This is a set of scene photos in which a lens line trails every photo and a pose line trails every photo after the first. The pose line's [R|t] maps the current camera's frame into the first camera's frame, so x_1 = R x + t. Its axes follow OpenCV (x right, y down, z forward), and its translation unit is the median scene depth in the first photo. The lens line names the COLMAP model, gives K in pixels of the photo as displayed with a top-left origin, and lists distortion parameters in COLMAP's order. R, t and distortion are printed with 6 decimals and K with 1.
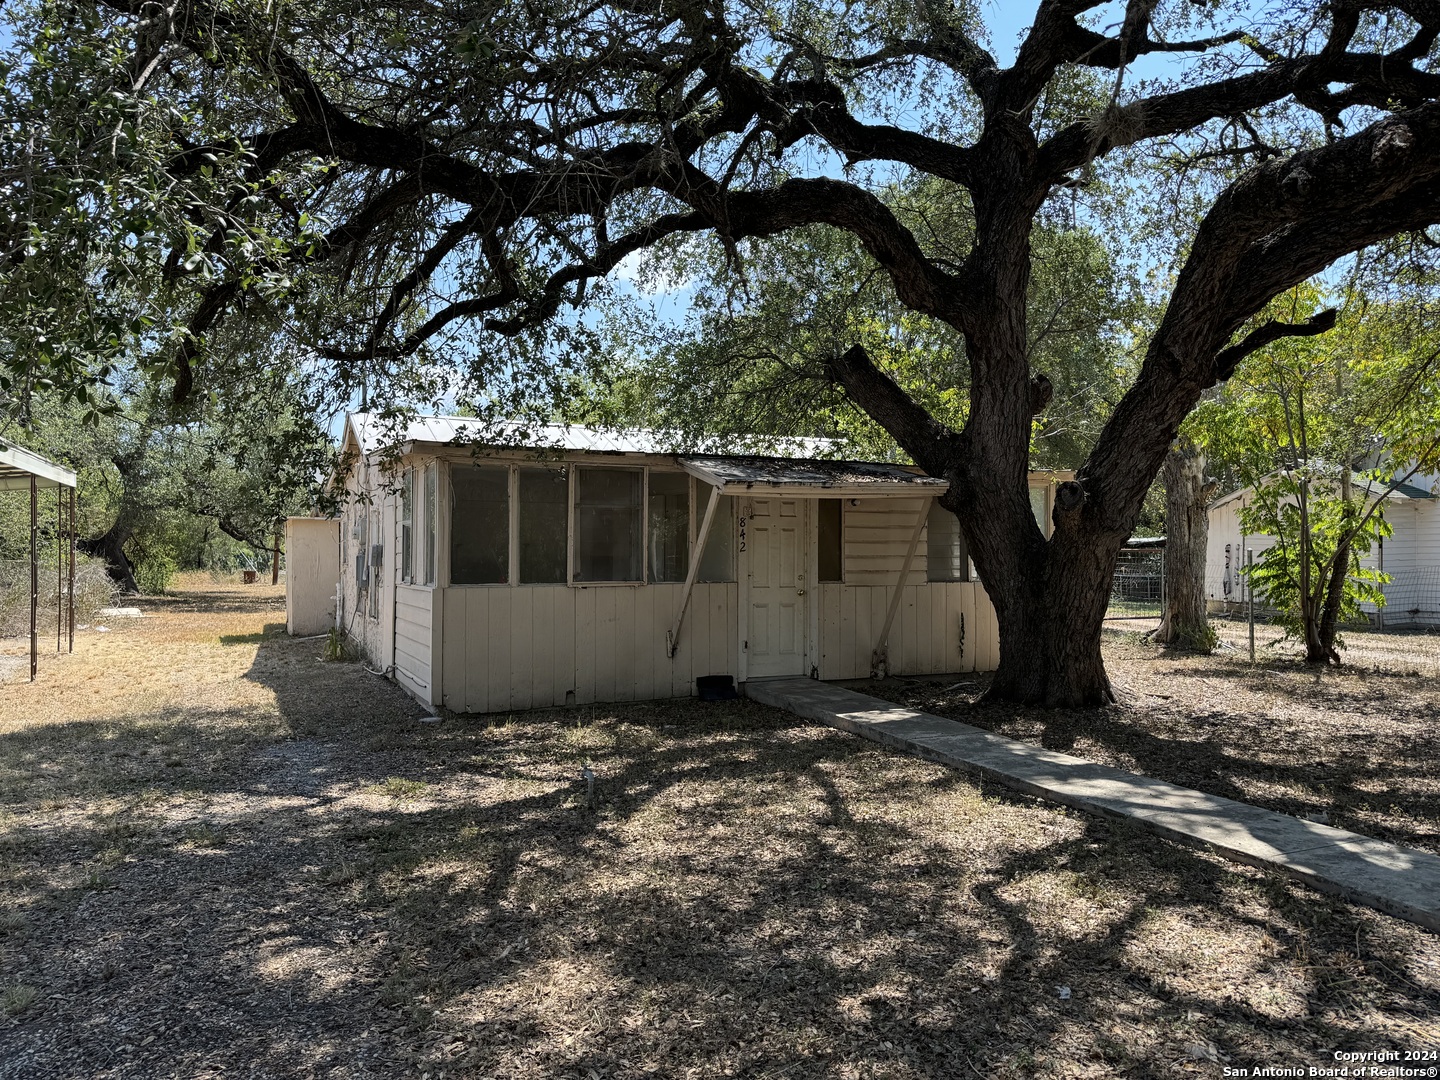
lens RADIAL K [[999.6, 0, 725.6], [0, 999.6, 536.8], [0, 0, 1]] dist [0.149658, -0.278149]
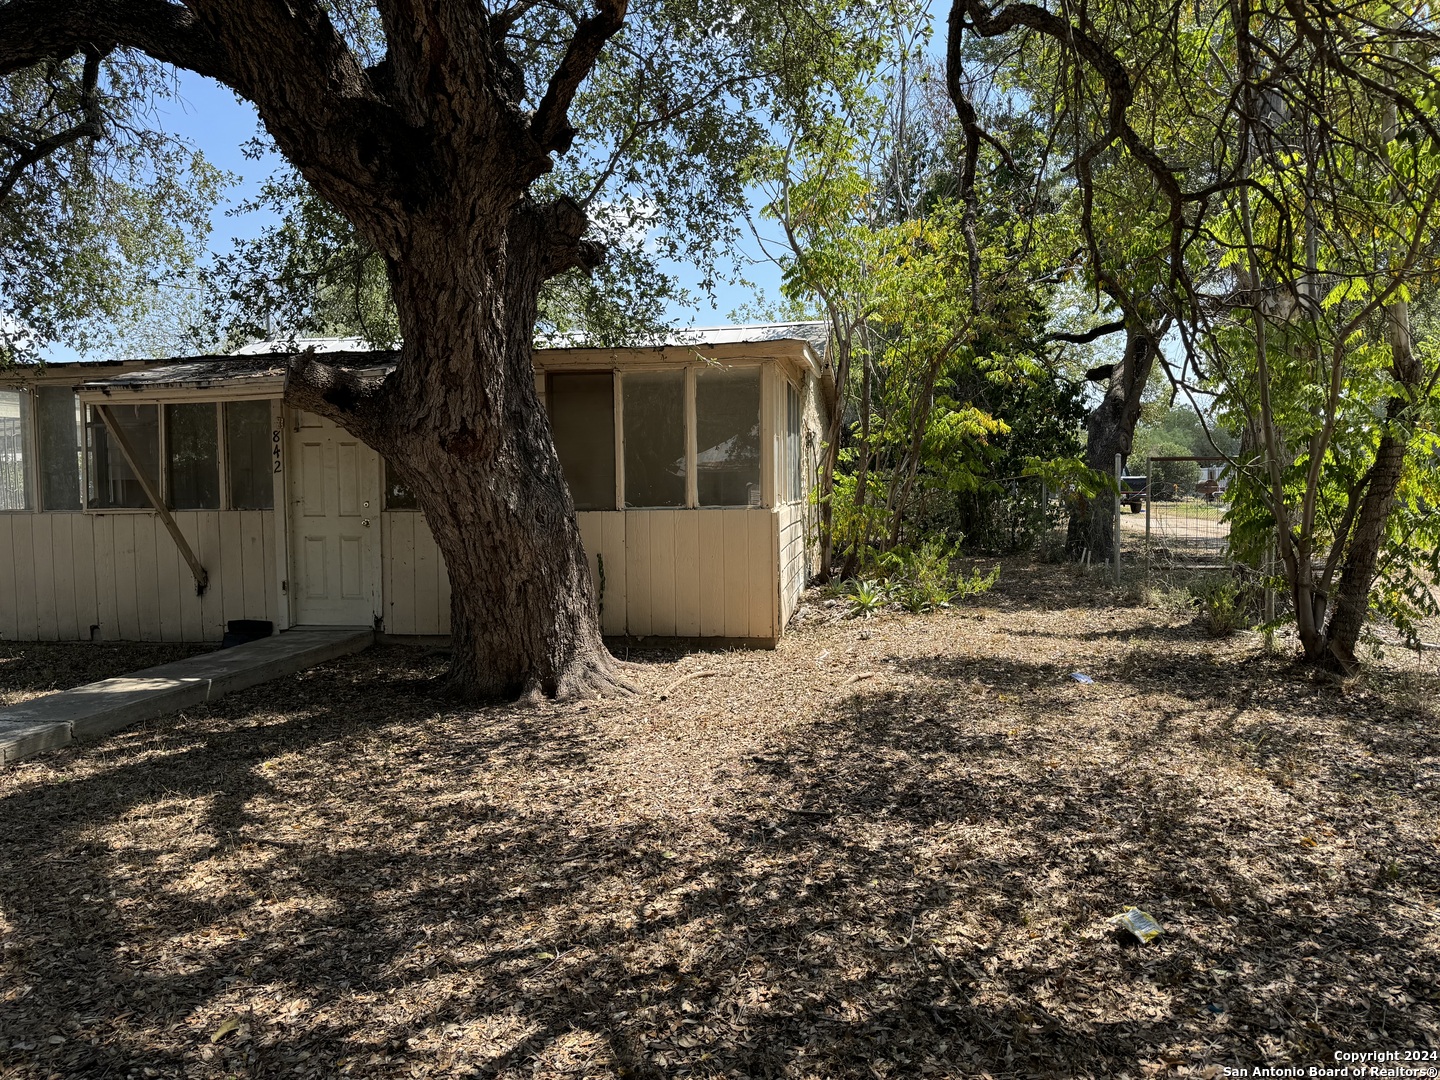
lens RADIAL K [[1001.4, 0, 720.0], [0, 1001.4, 540.0], [0, 0, 1]] dist [0.069077, -0.104566]
pose [[0.821358, 0.024217, -0.569898, 0.904230], [0.024481, 0.996681, 0.077636, 0.016710], [0.569887, -0.077719, 0.818039, 0.606167]]
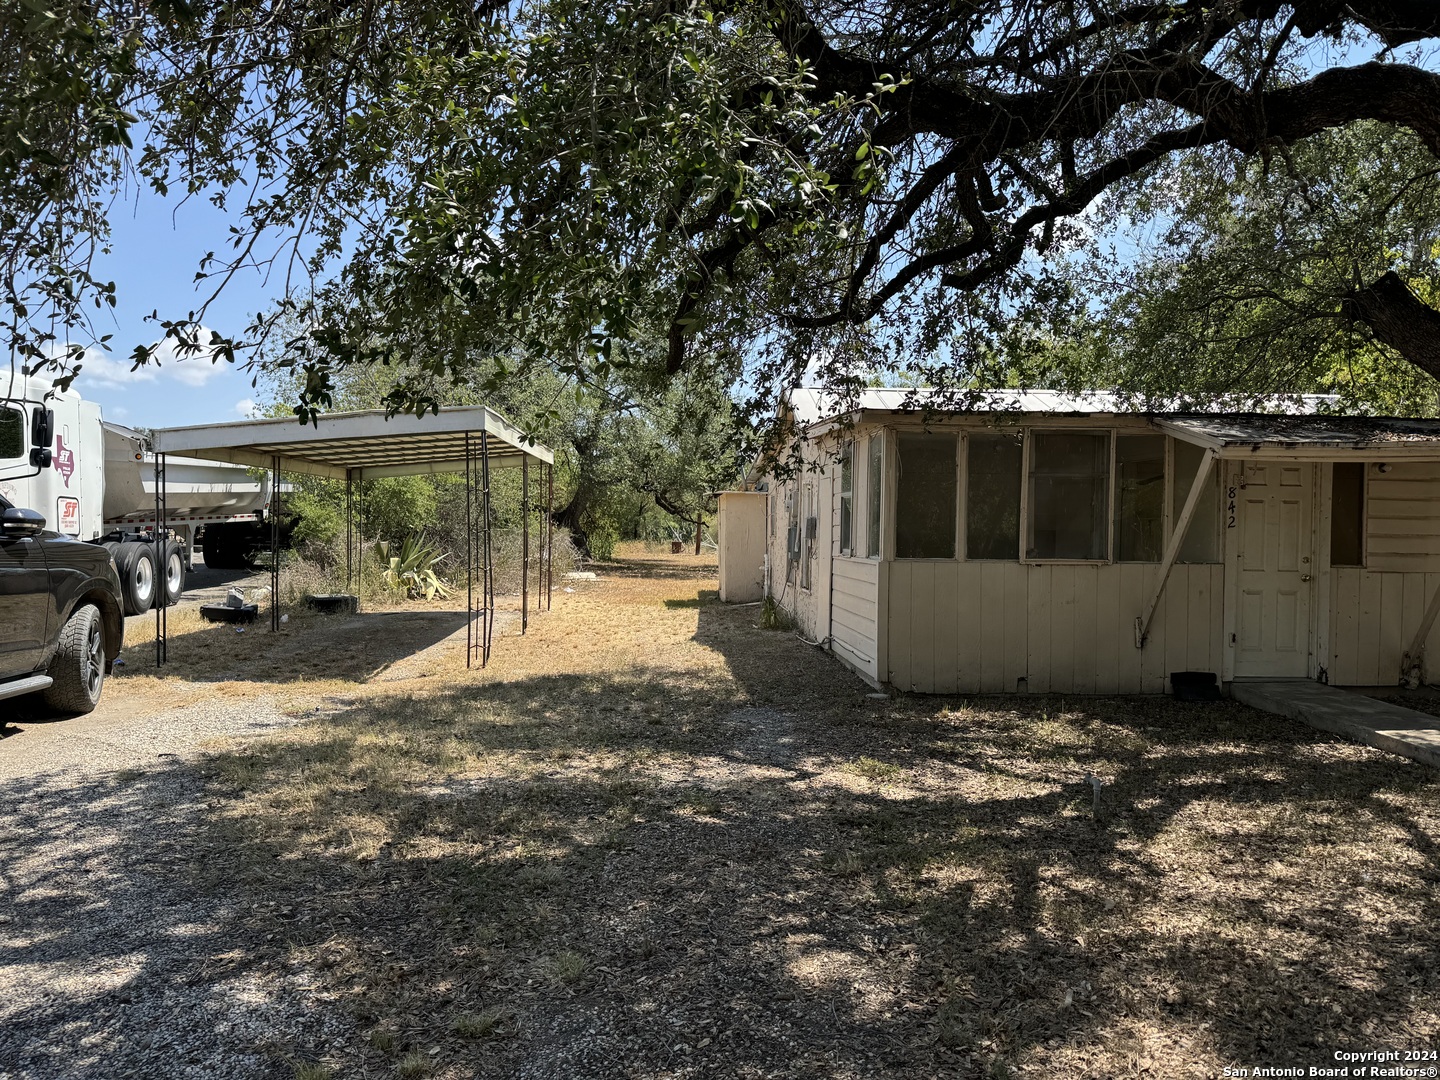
lens RADIAL K [[1001.4, 0, 720.0], [0, 1001.4, 540.0], [0, 0, 1]] dist [0.069077, -0.104566]
pose [[0.926273, 0.016734, -0.376483, -0.070137], [-0.006817, 0.999594, 0.027658, 0.005194], [0.376793, -0.023053, 0.926011, 0.054660]]
